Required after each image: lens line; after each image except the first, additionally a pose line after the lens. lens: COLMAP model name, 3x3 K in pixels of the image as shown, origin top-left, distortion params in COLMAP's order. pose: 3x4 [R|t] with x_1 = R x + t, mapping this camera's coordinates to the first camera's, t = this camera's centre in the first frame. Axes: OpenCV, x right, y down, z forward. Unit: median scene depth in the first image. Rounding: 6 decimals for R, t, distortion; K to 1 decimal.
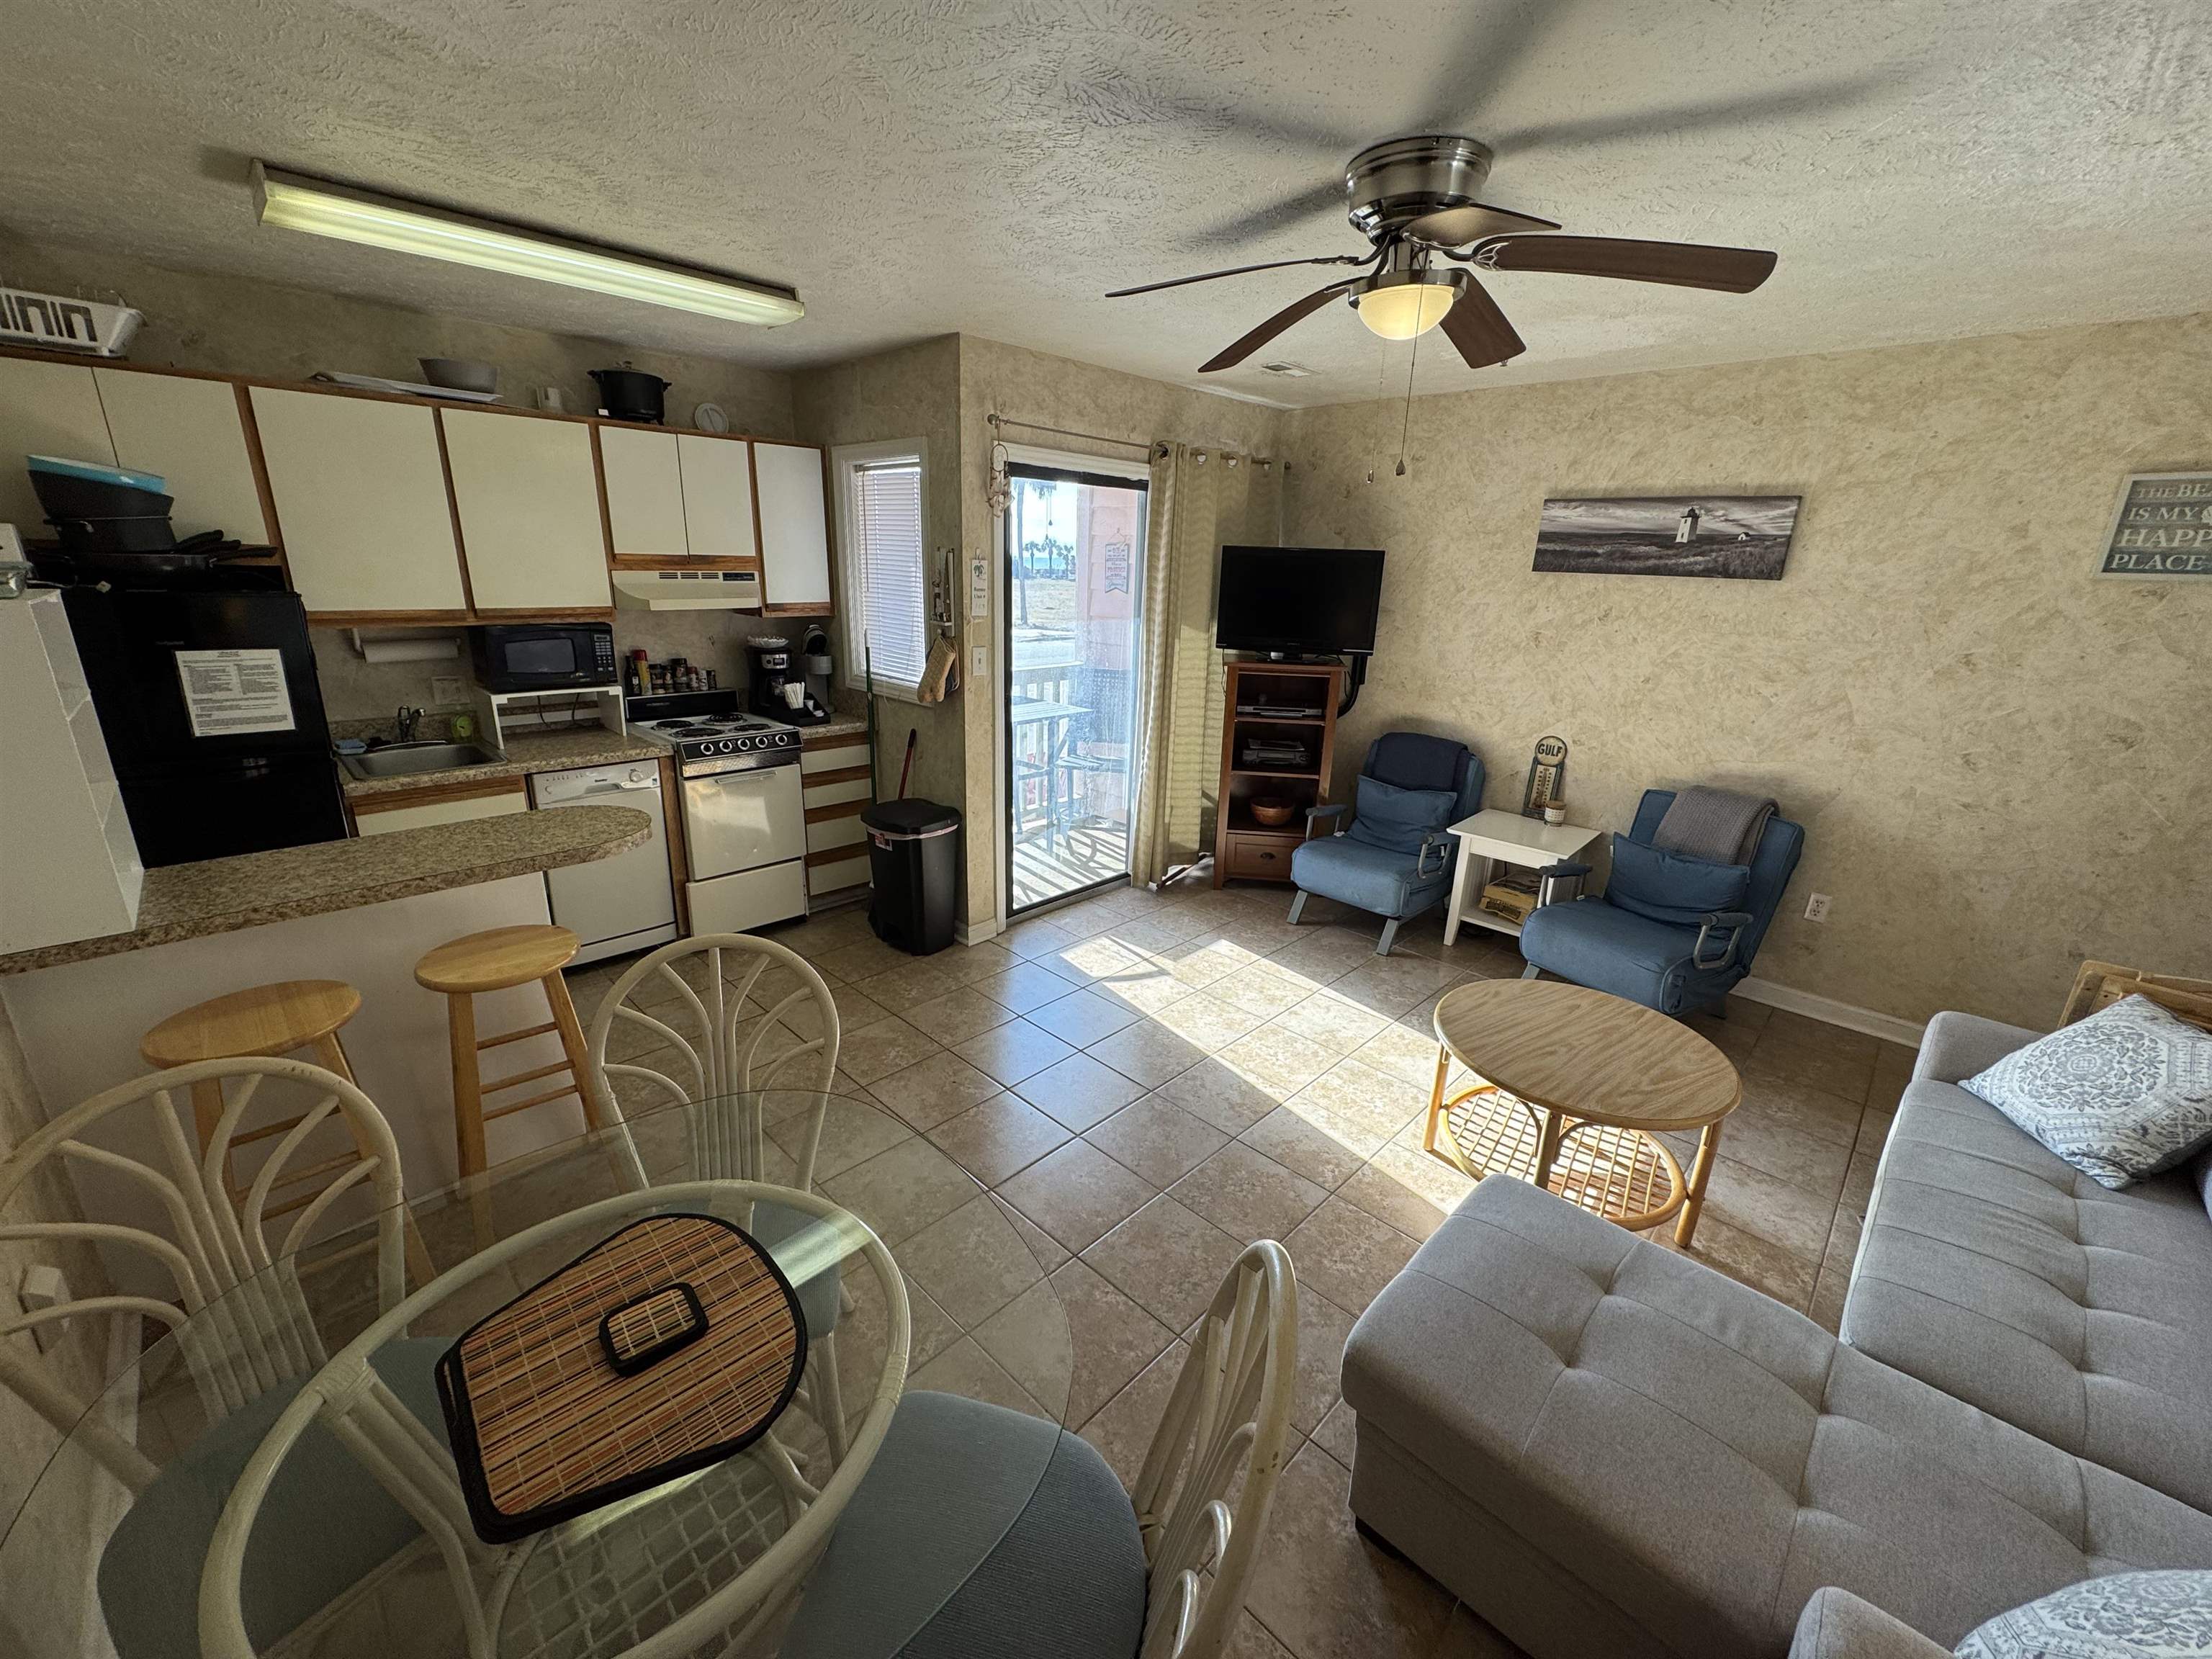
lens RADIAL K [[880.1, 0, 1106.7], [0, 880.1, 827.3], [0, 0, 1]] dist [0.005459, -0.001042]
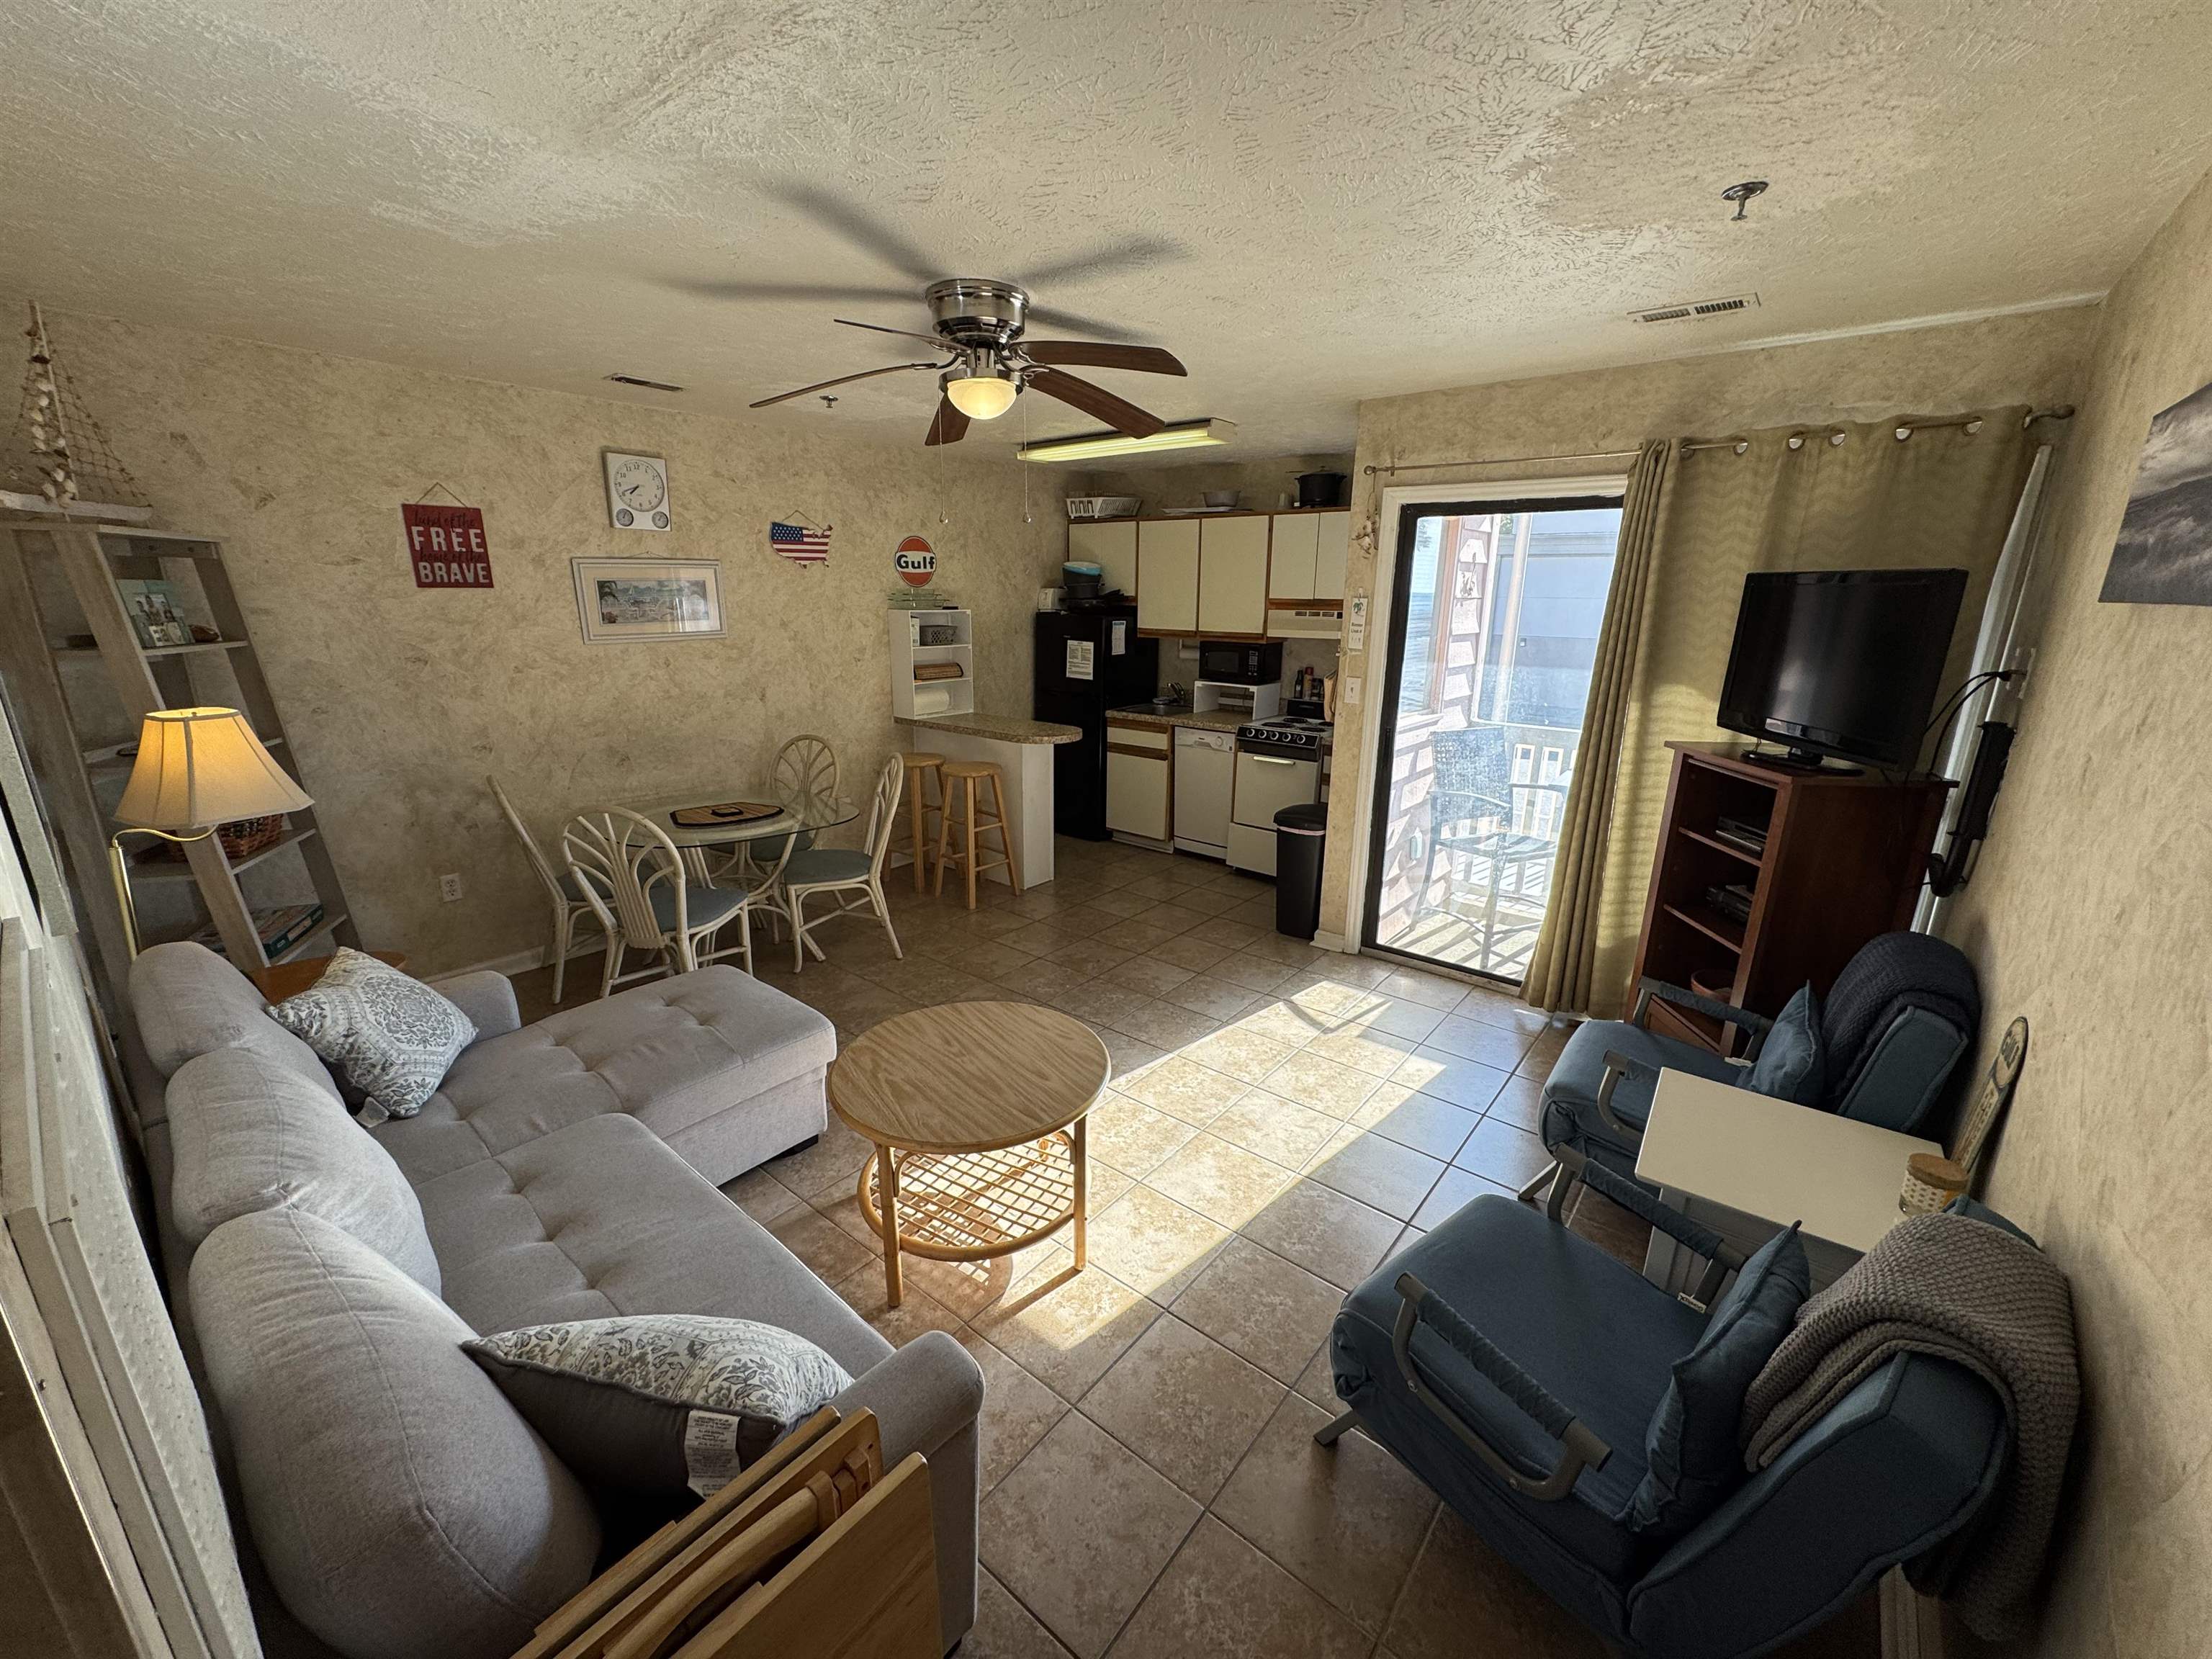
lens RADIAL K [[880.1, 0, 1108.5], [0, 880.1, 828.2], [0, 0, 1]] dist [0.005459, -0.001042]
pose [[0.093266, 0.233990, -0.967755, 0.925737], [-0.300217, 0.933361, 0.196741, -0.154091], [0.949300, 0.272188, 0.157299, 0.593655]]
